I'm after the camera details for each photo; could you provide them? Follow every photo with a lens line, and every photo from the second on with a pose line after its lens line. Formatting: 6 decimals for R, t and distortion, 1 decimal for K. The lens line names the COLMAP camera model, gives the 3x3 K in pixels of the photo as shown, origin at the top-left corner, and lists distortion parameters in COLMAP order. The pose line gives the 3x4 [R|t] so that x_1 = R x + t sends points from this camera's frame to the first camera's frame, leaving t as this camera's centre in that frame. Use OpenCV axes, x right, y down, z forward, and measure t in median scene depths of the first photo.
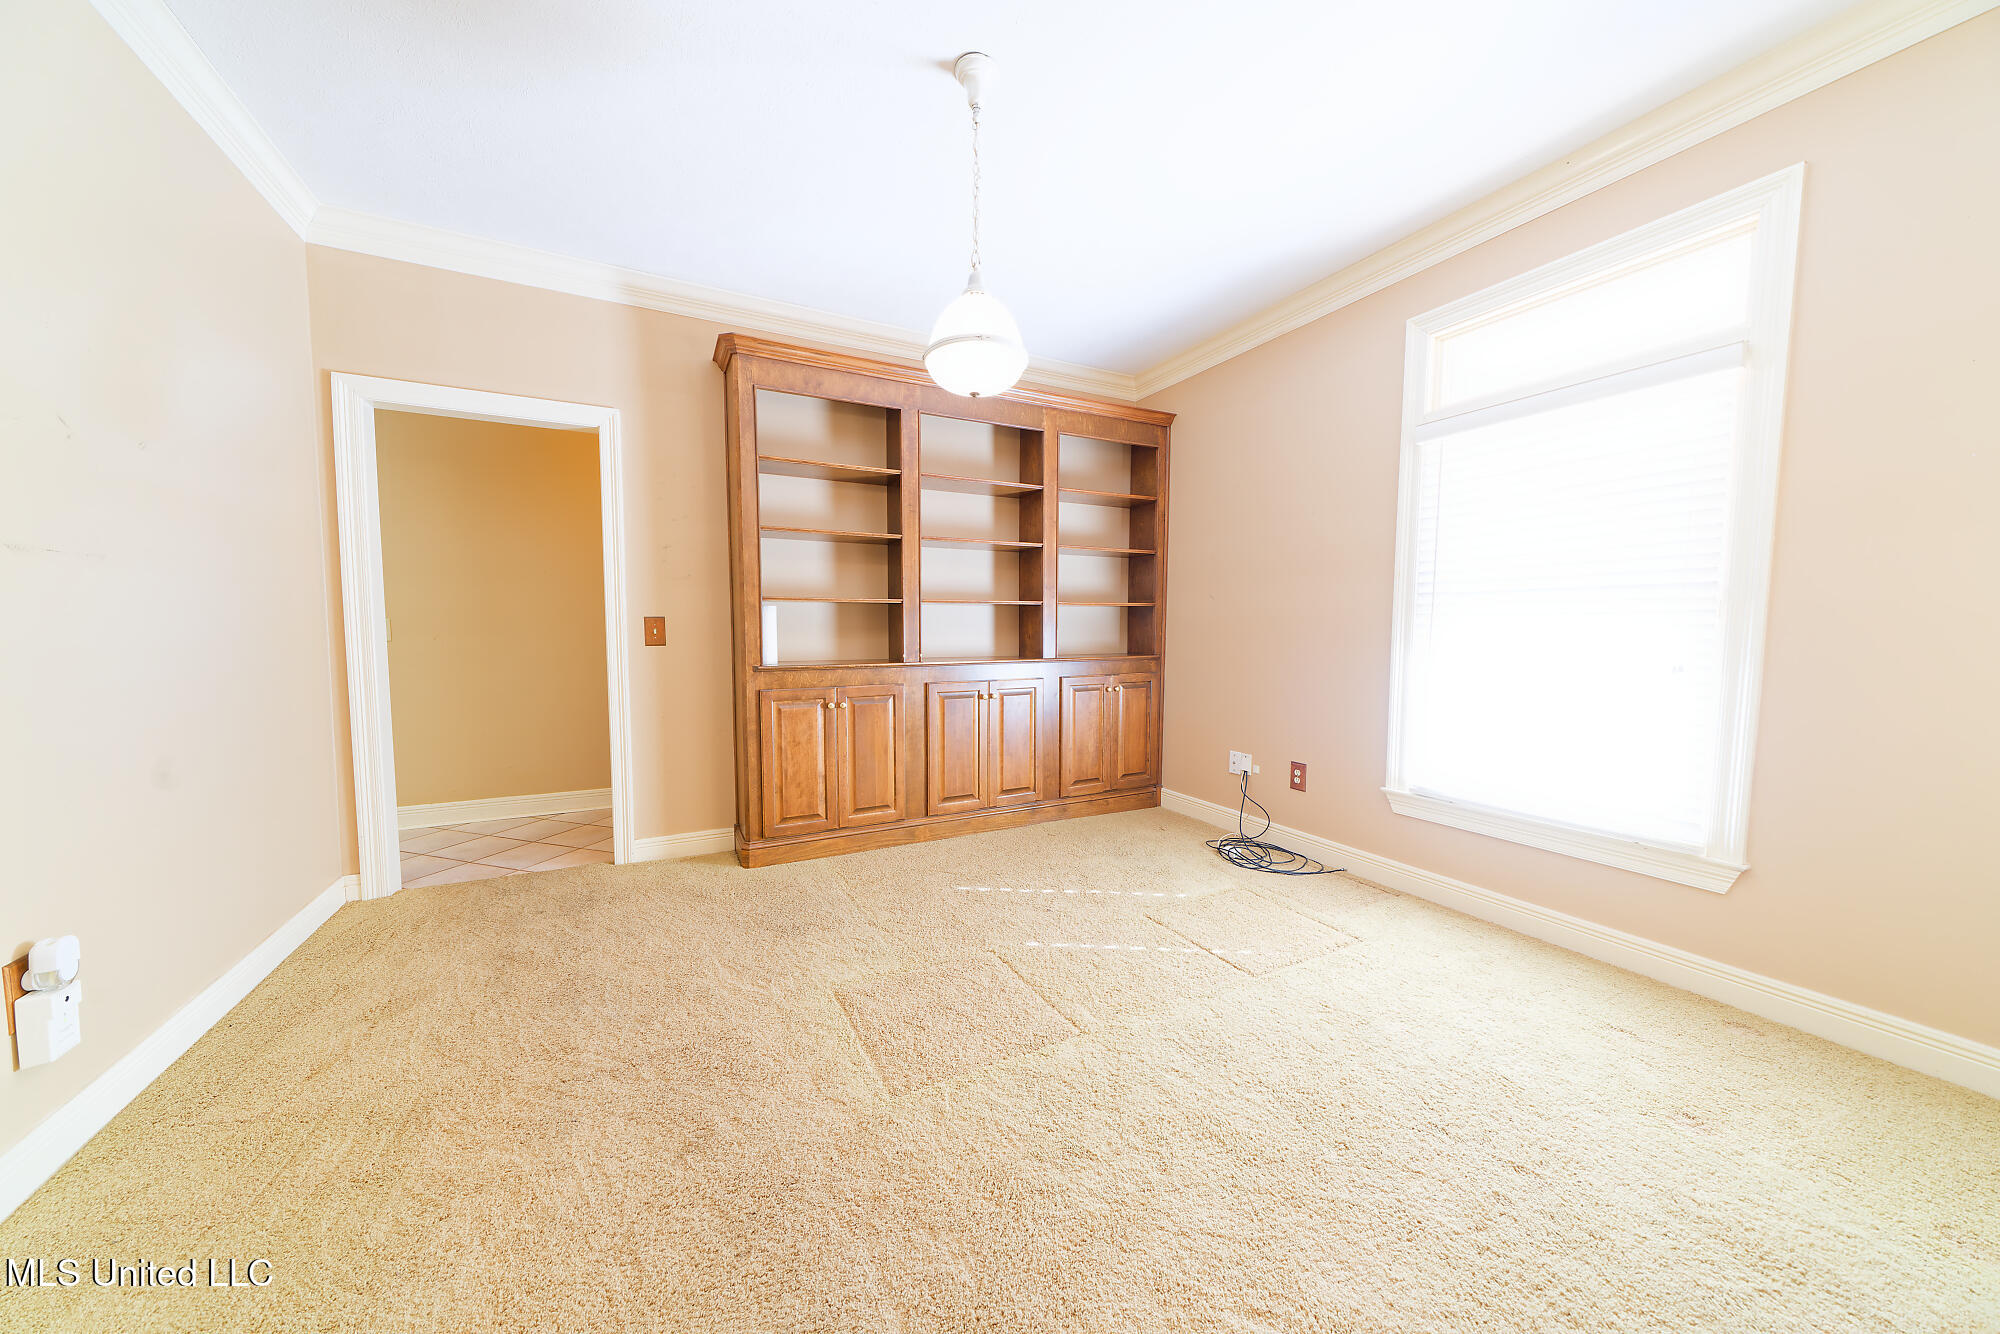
lens RADIAL K [[670.5, 0, 996.7], [0, 670.5, 671.1], [0, 0, 1]] dist [0.000489, -0.000036]
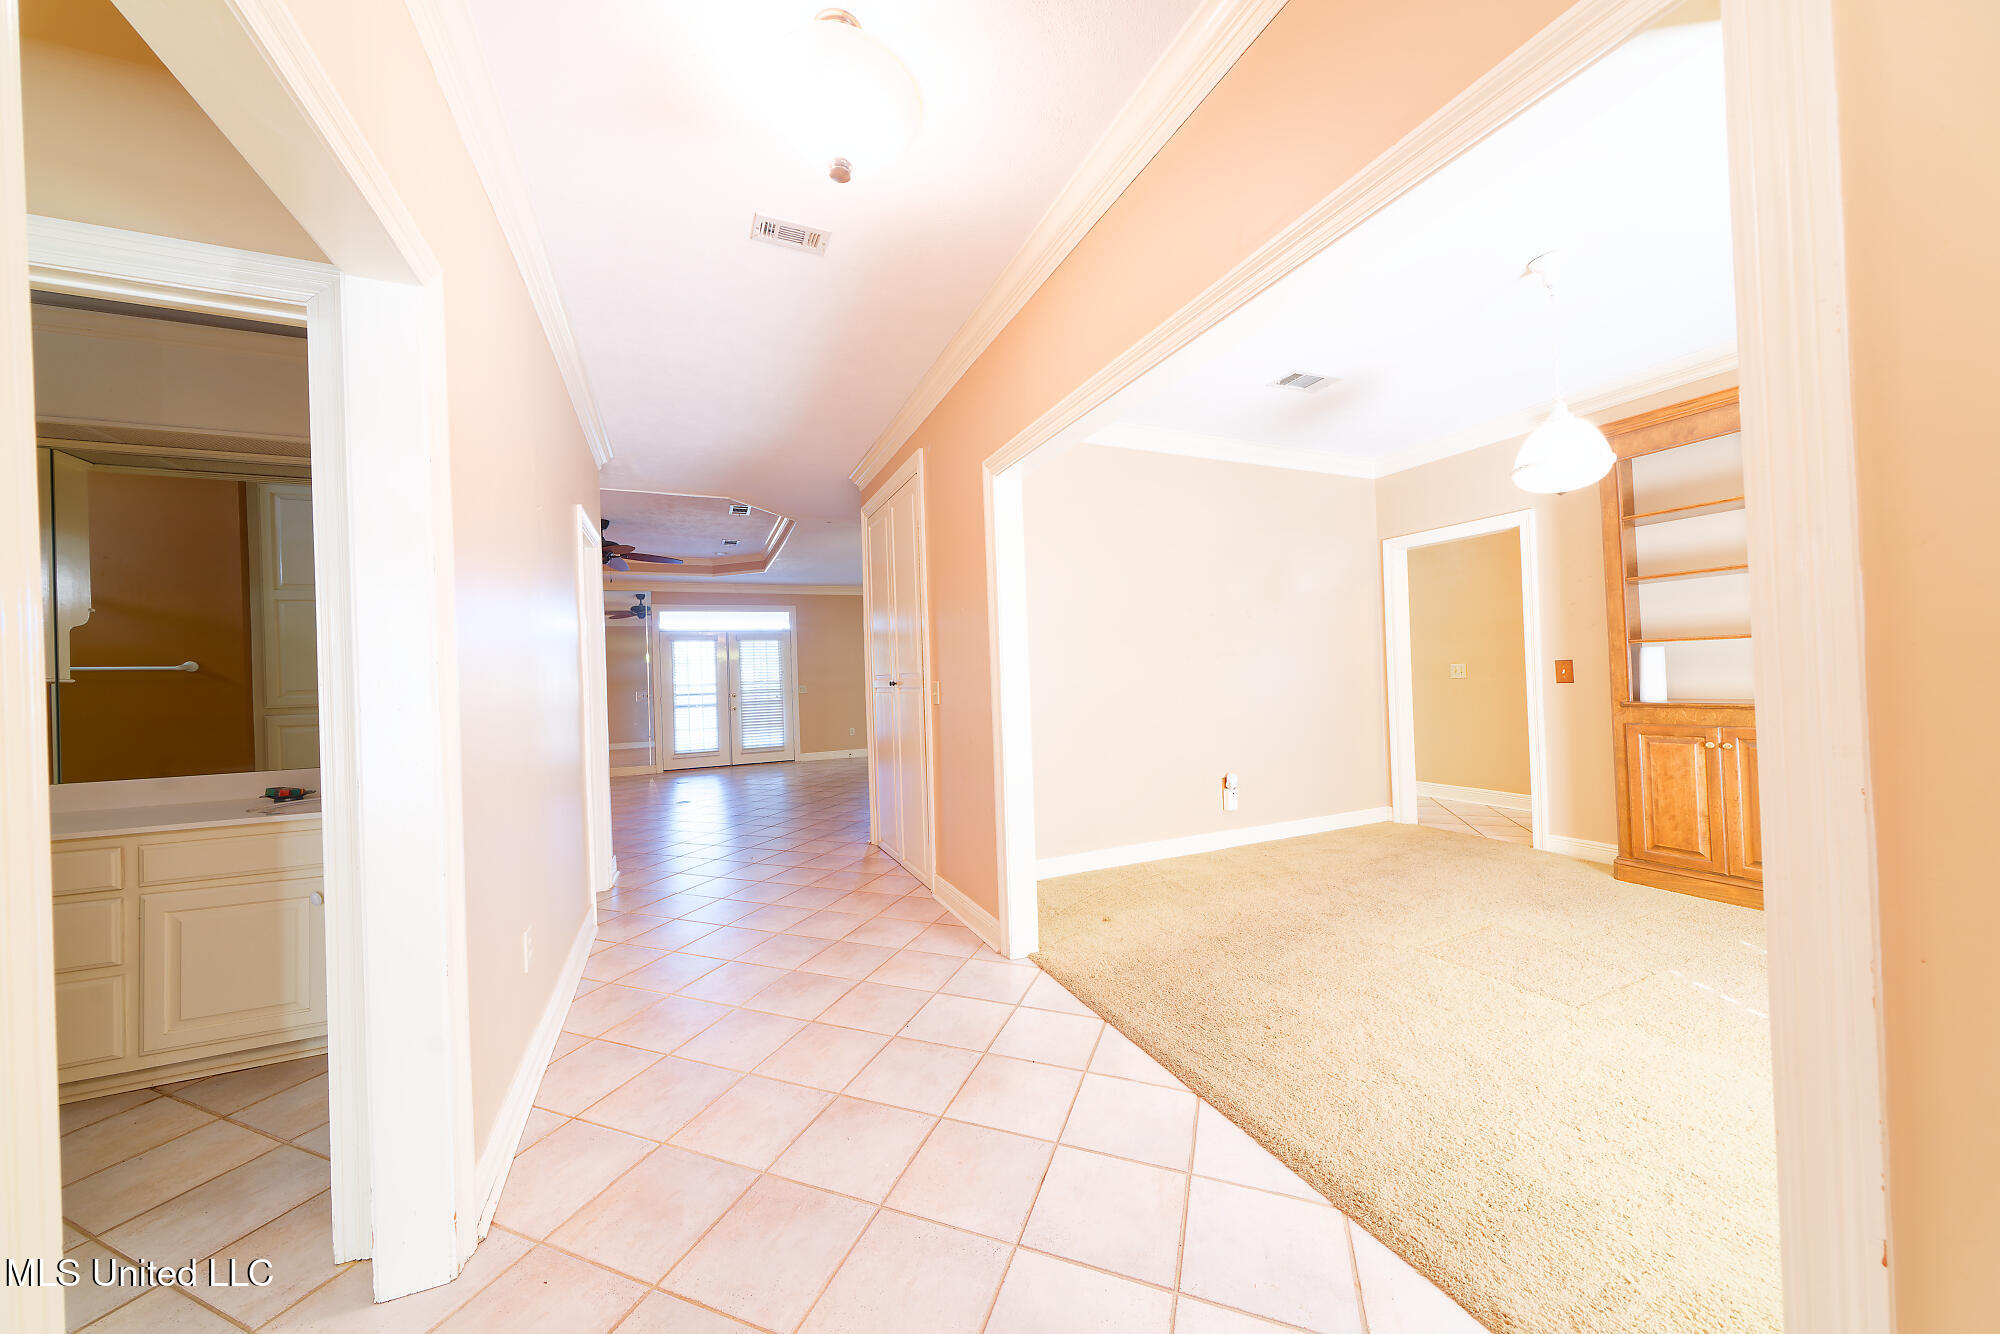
lens RADIAL K [[670.5, 0, 997.4], [0, 670.5, 670.7], [0, 0, 1]] dist [0.000489, -0.000036]
pose [[-0.041530, -0.010860, -0.999078, 0.795758], [-0.028937, 0.999535, -0.009662, -0.018281], [0.998718, 0.028509, -0.041825, -0.010943]]
